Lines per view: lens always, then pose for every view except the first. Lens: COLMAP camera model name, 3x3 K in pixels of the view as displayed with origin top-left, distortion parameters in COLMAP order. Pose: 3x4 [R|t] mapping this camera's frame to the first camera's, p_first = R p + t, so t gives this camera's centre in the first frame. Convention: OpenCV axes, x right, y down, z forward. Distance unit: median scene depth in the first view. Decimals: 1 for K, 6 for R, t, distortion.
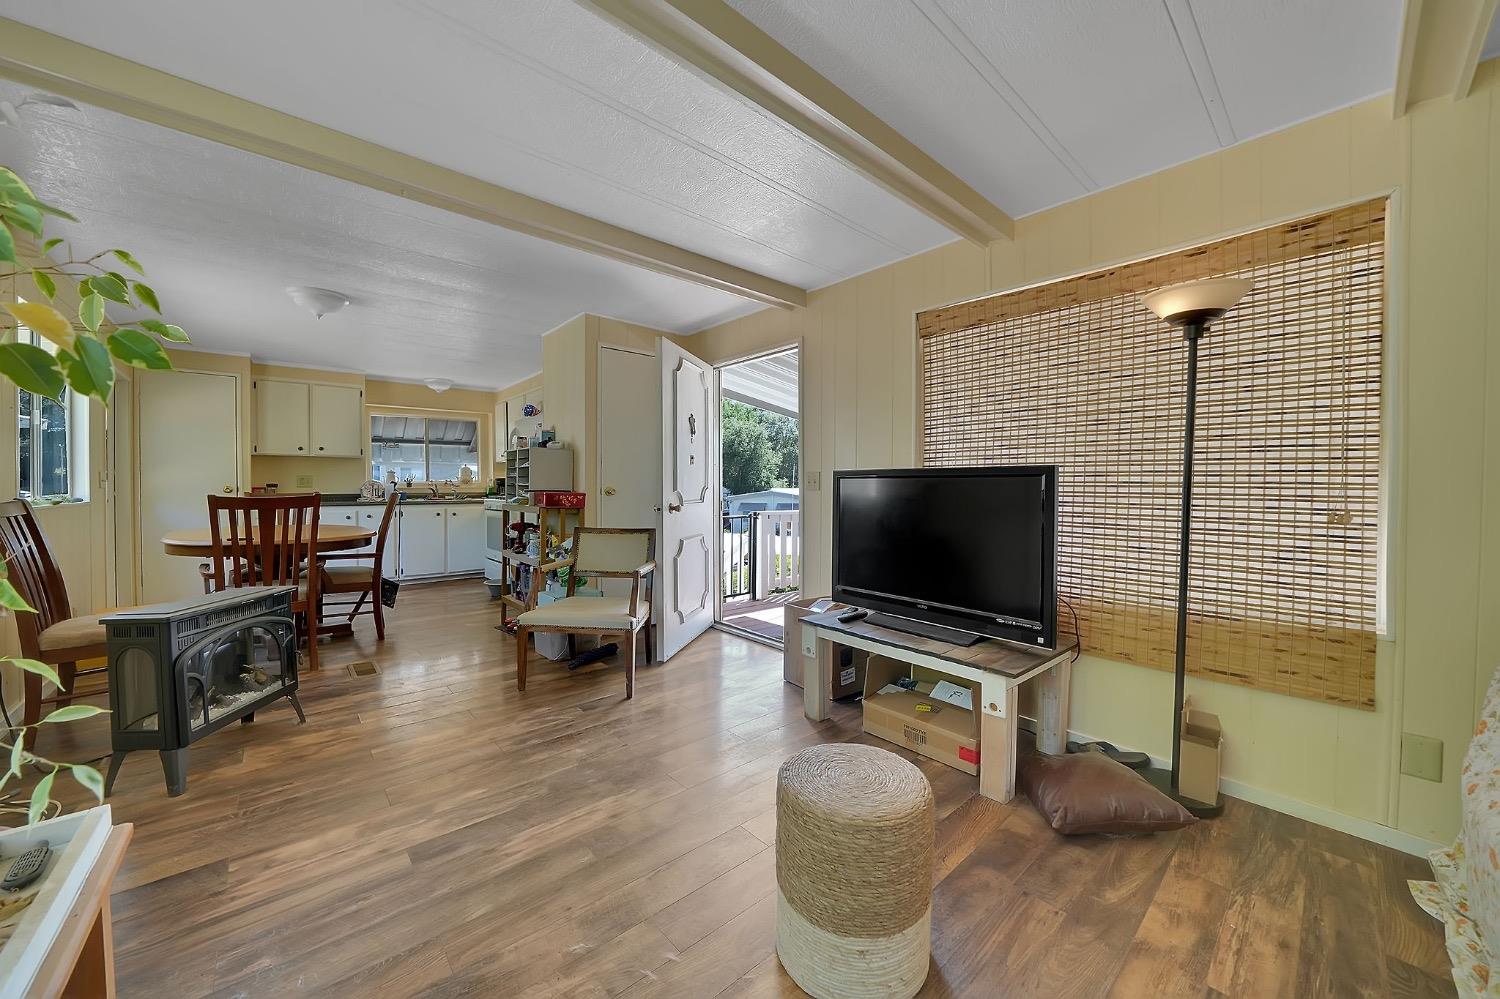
lens RADIAL K [[535.3, 0, 751.0], [0, 535.3, 492.5], [0, 0, 1]] dist [-0.001786, -0.000098]
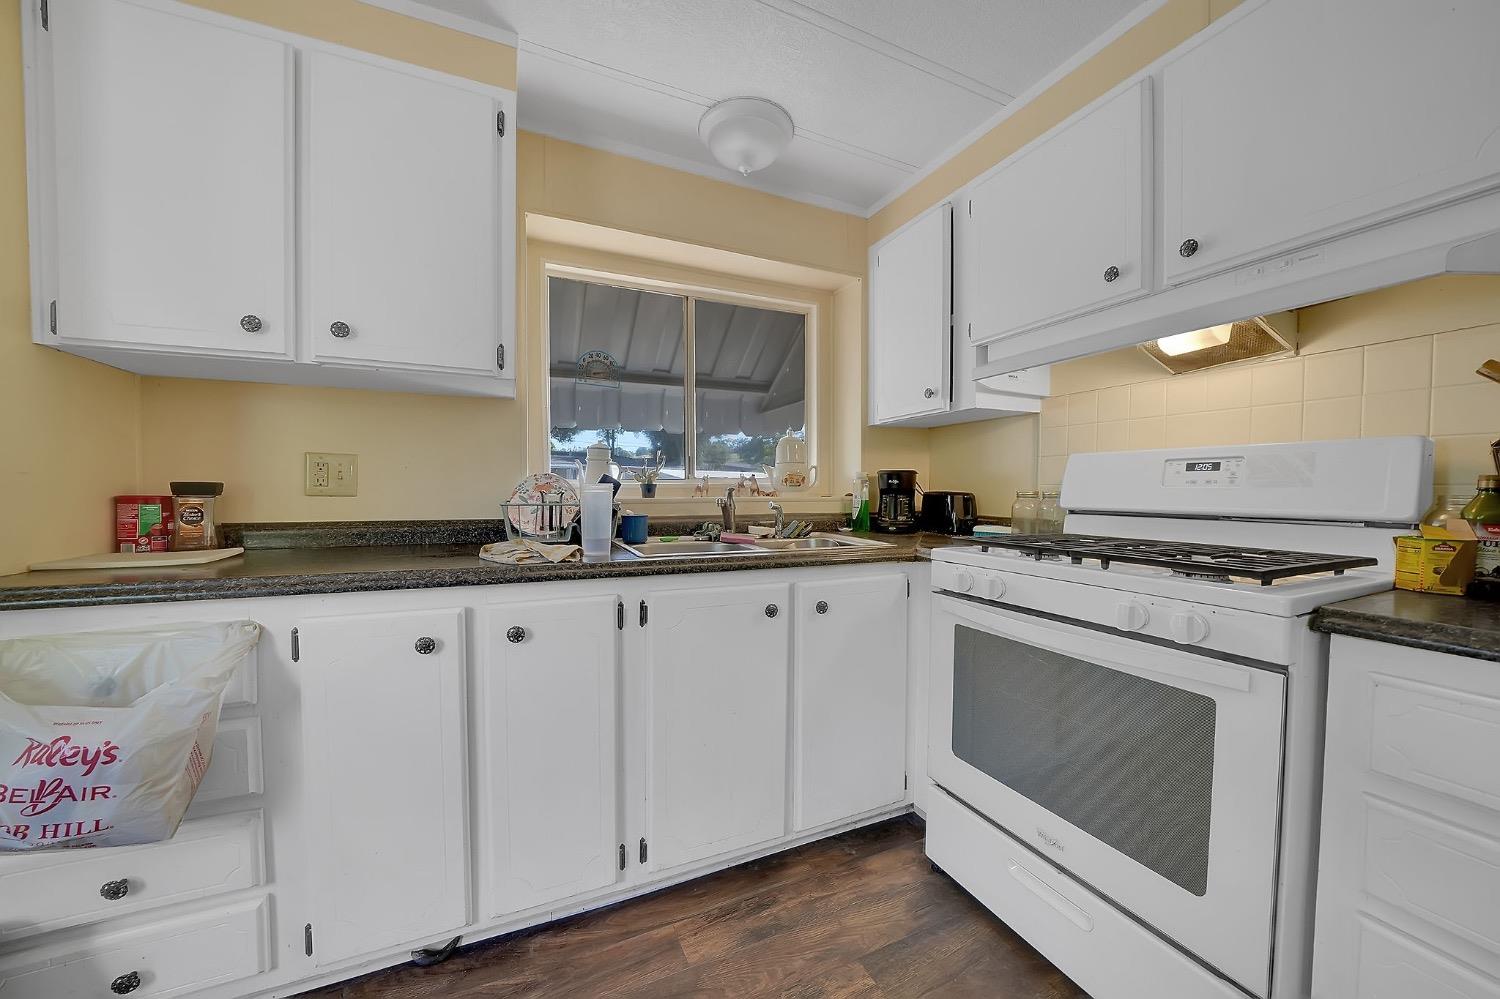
lens RADIAL K [[535.3, 0, 752.2], [0, 535.3, 505.0], [0, 0, 1]] dist [-0.001786, -0.000098]
pose [[0.954873, 0.011063, -0.296809, -0.542554], [-0.007484, 0.999885, 0.013191, -0.010845], [0.296921, -0.010375, 0.954846, 0.797352]]
